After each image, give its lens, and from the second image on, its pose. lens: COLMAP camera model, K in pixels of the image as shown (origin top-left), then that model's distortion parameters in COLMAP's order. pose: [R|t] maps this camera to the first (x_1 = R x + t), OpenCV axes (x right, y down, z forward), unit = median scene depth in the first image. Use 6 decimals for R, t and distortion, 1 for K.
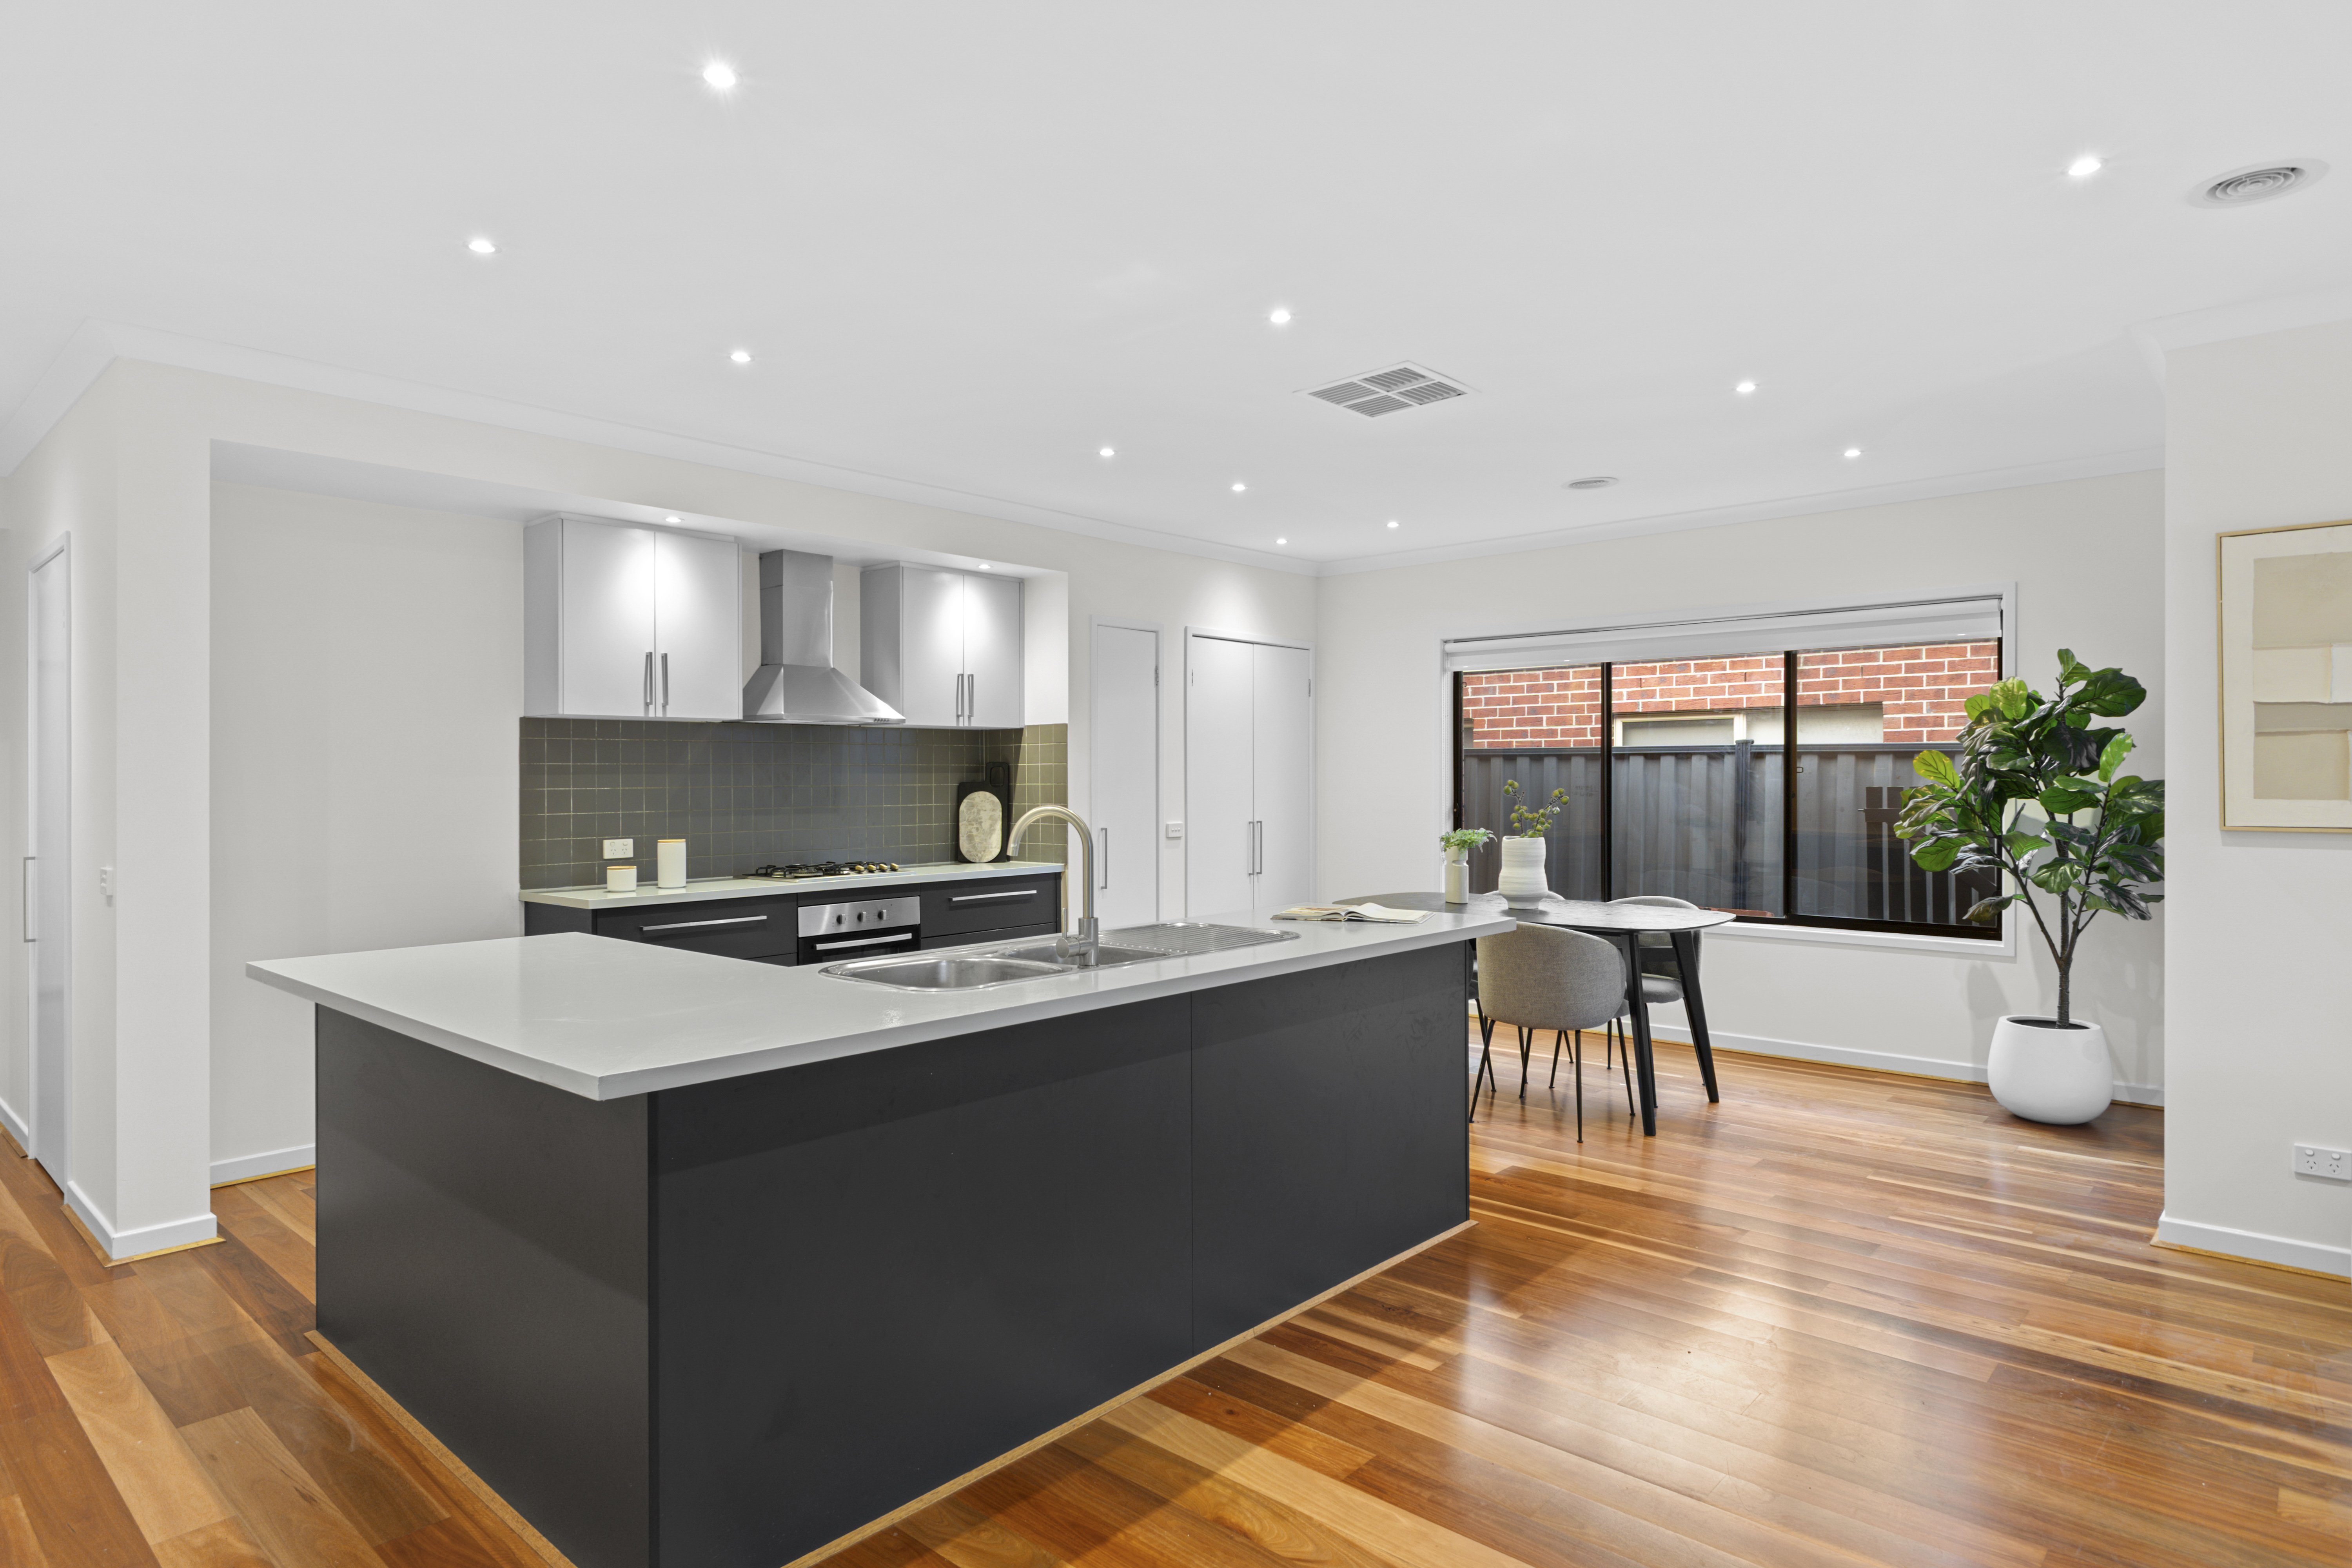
lens RADIAL K [[1295.6, 0, 1172.4], [0, 1295.6, 789.3], [0, 0, 1]] dist [0.002907, -0.002029]
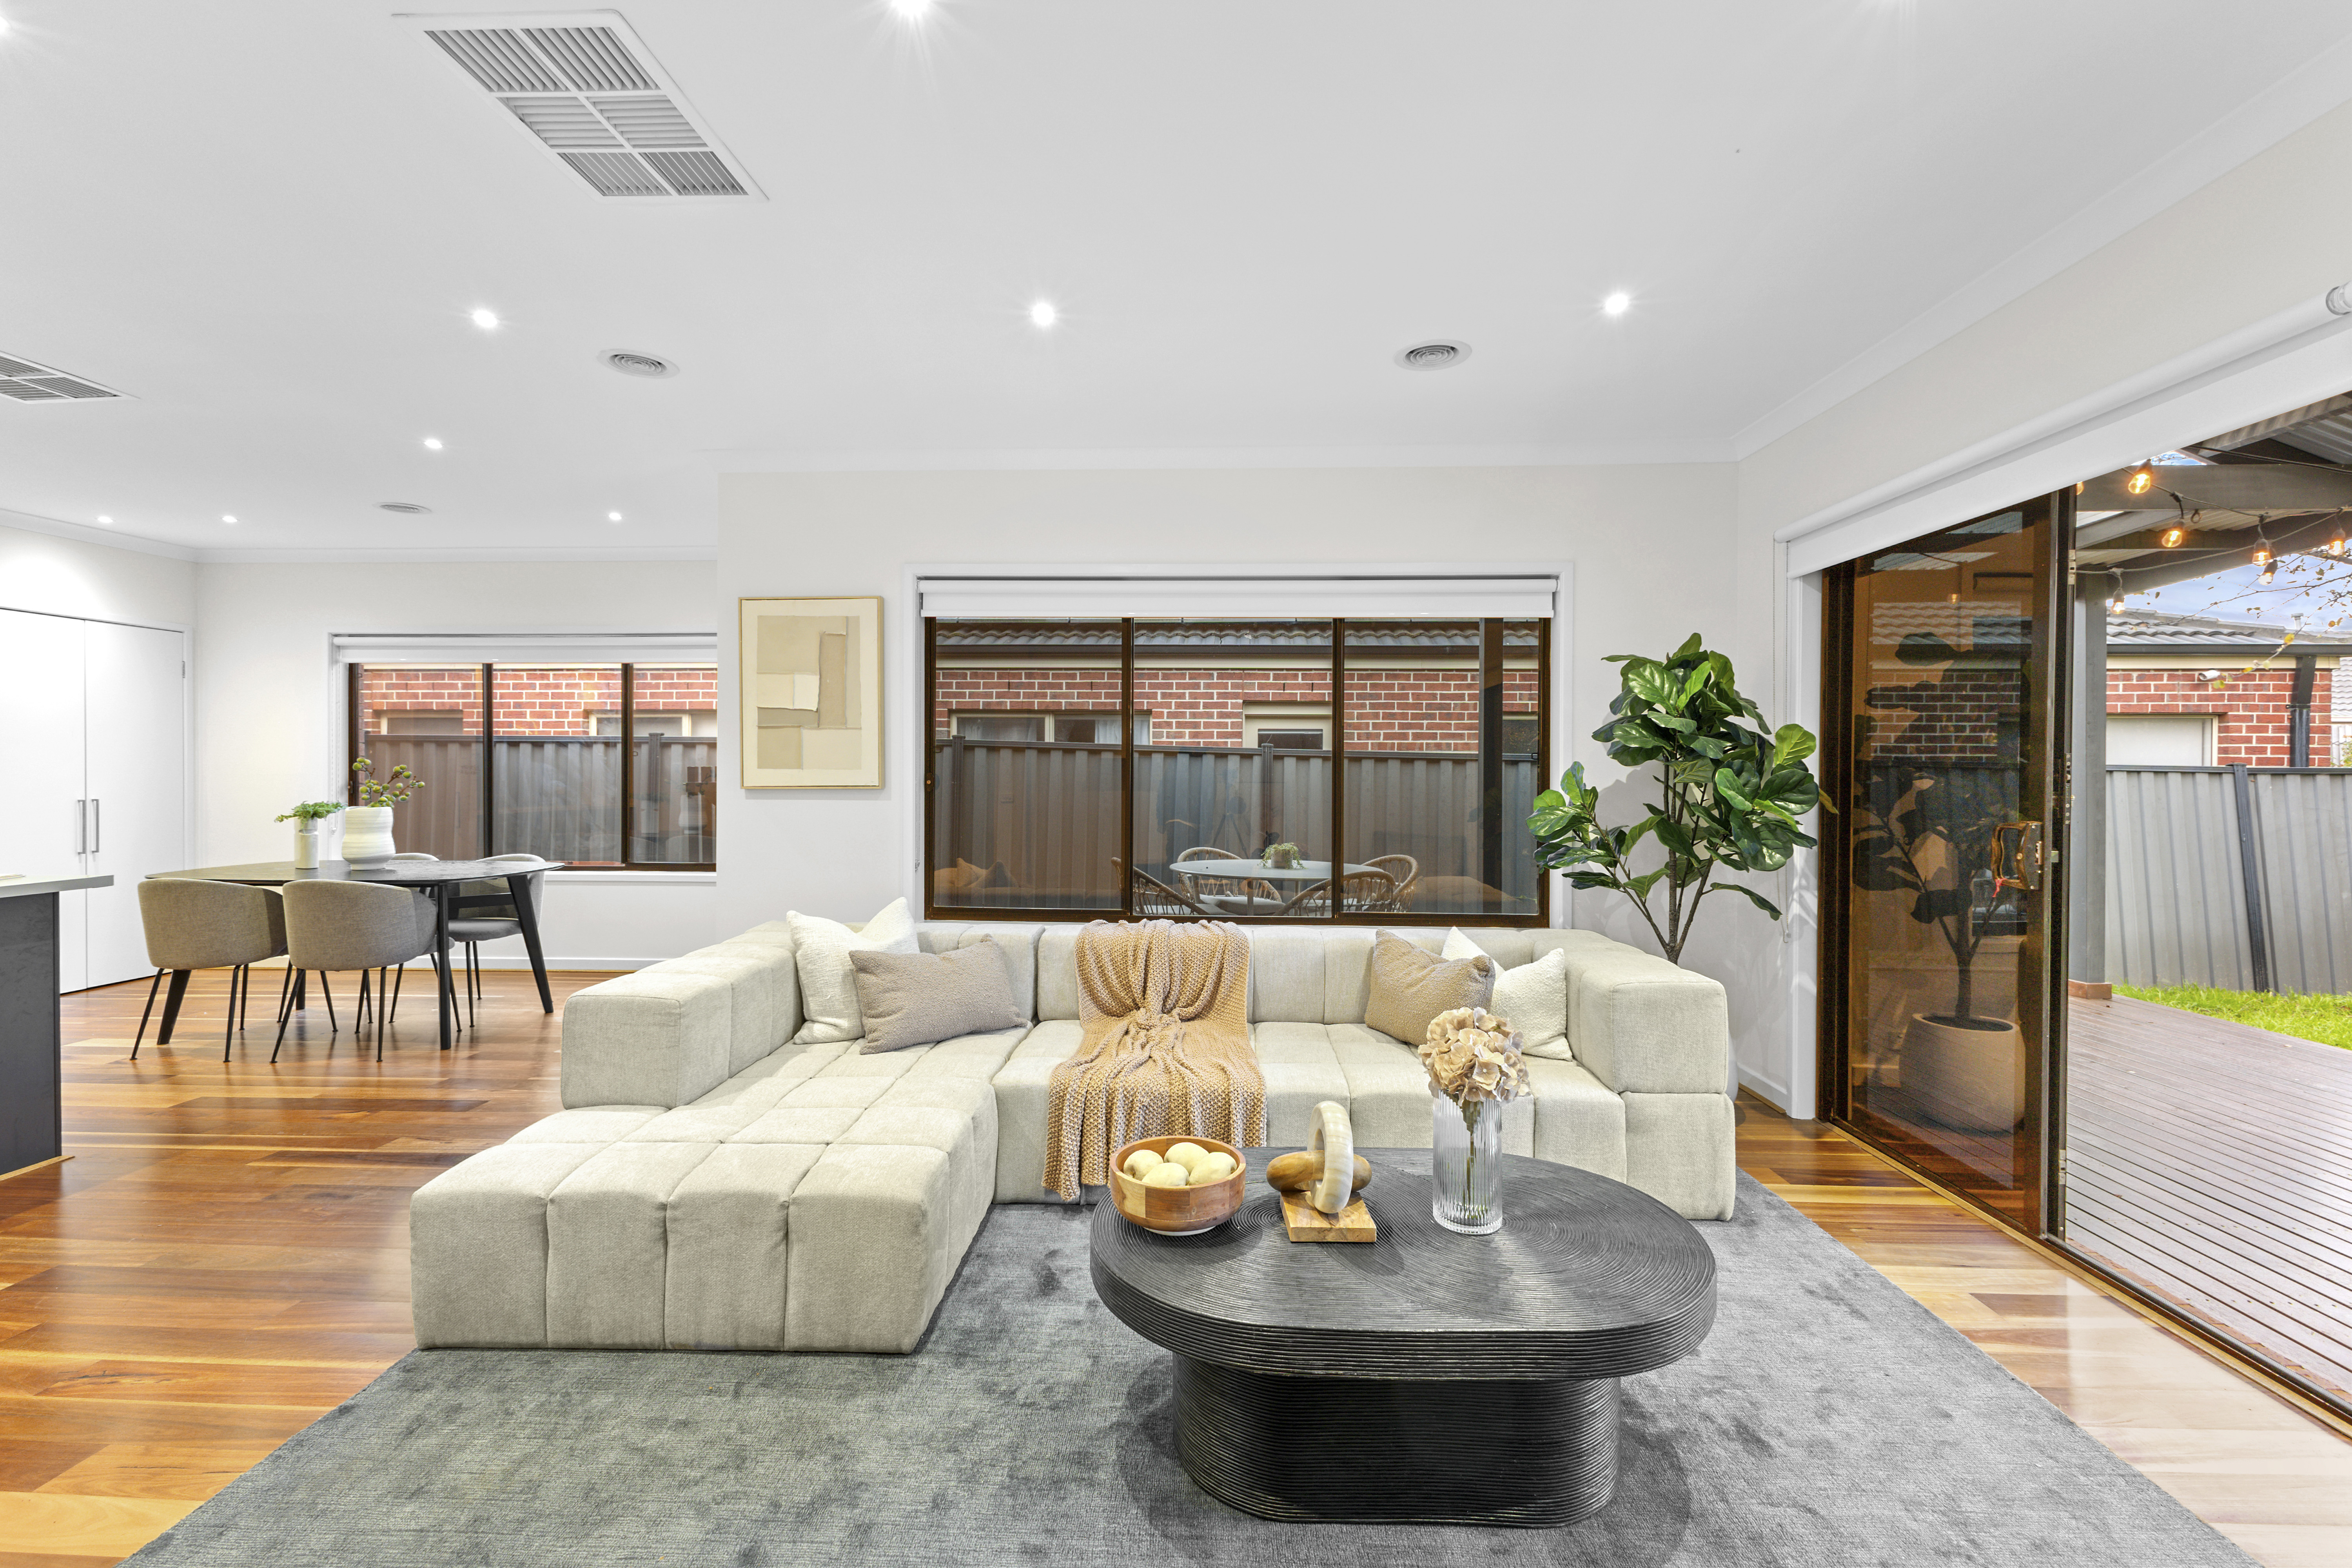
lens RADIAL K [[1010.7, 0, 1173.1], [0, 1010.7, 784.7], [0, 0, 1]] dist [0.015498, -0.003905]
pose [[0.777786, -0.003861, 0.628517, 0.271757], [0.000862, 0.999987, 0.005076, 0.012564], [-0.628529, -0.003406, 0.777779, -0.162339]]
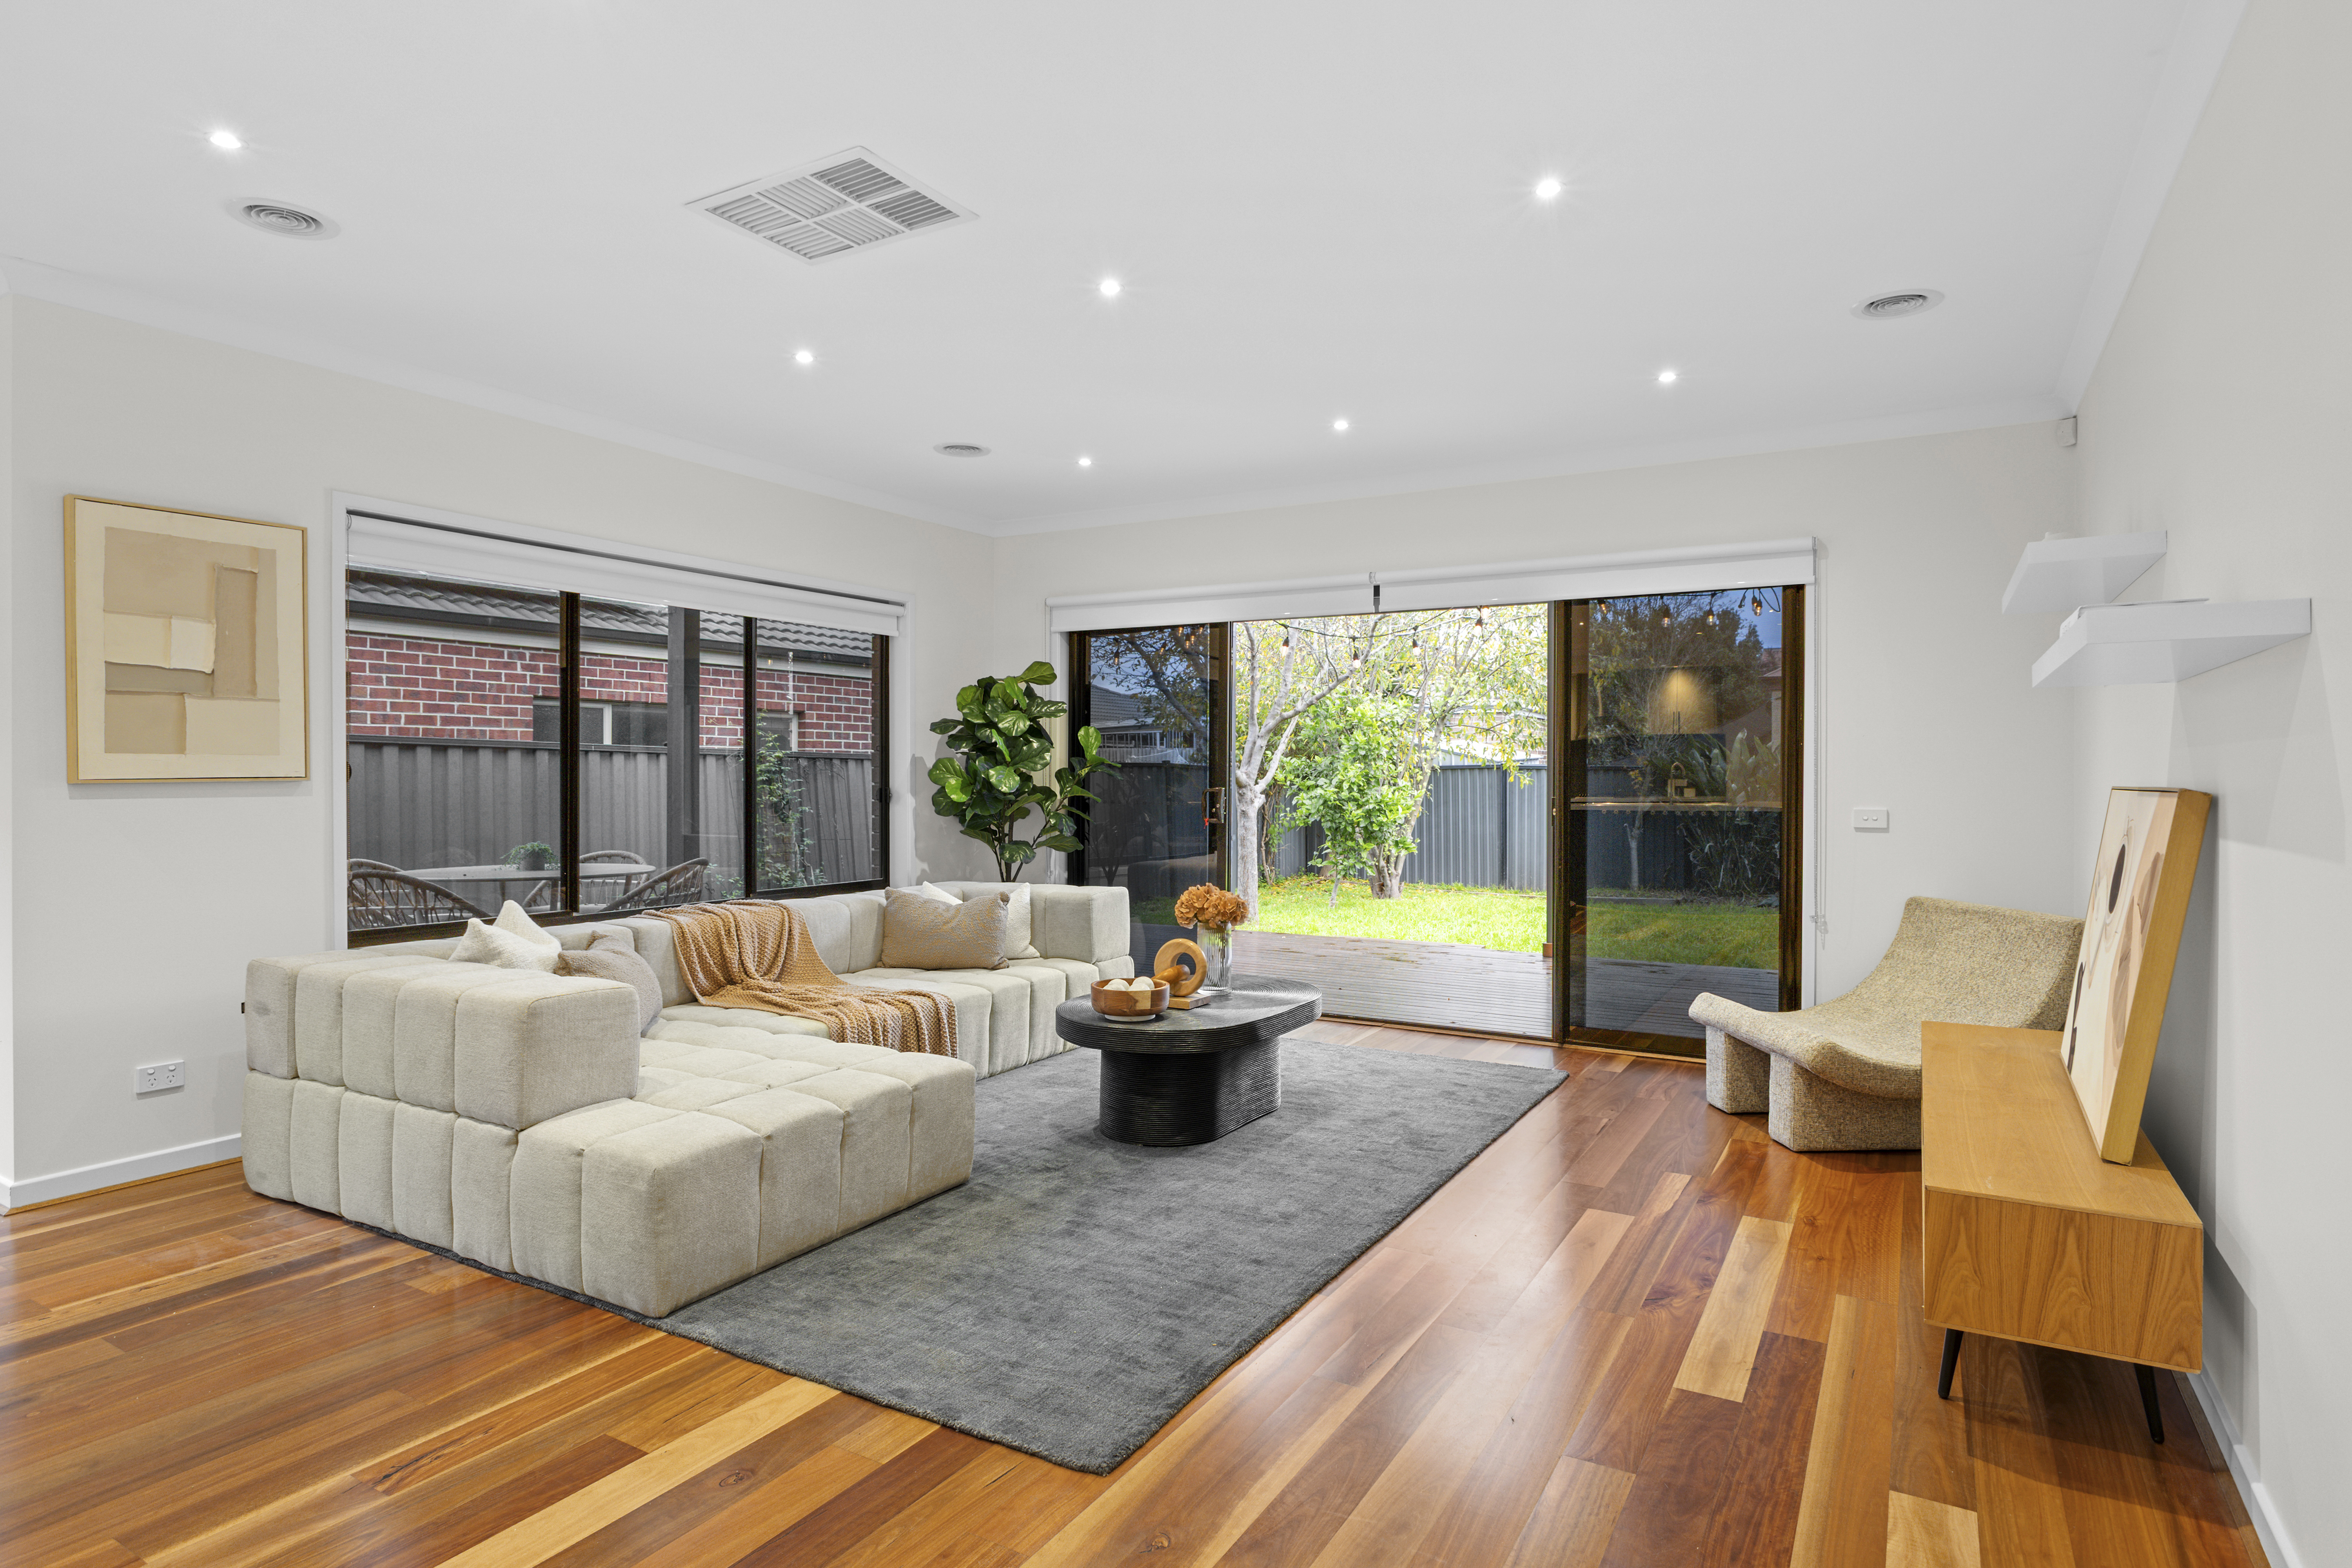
lens RADIAL K [[1295.6, 0, 1191.1], [0, 1295.6, 782.1], [0, 0, 1]] dist [0.002907, -0.002029]
pose [[-0.207137, -0.005728, 0.978295, -0.231855], [0.007822, 0.999941, 0.007511, 0.018283], [-0.978281, 0.009208, -0.207080, 0.211905]]
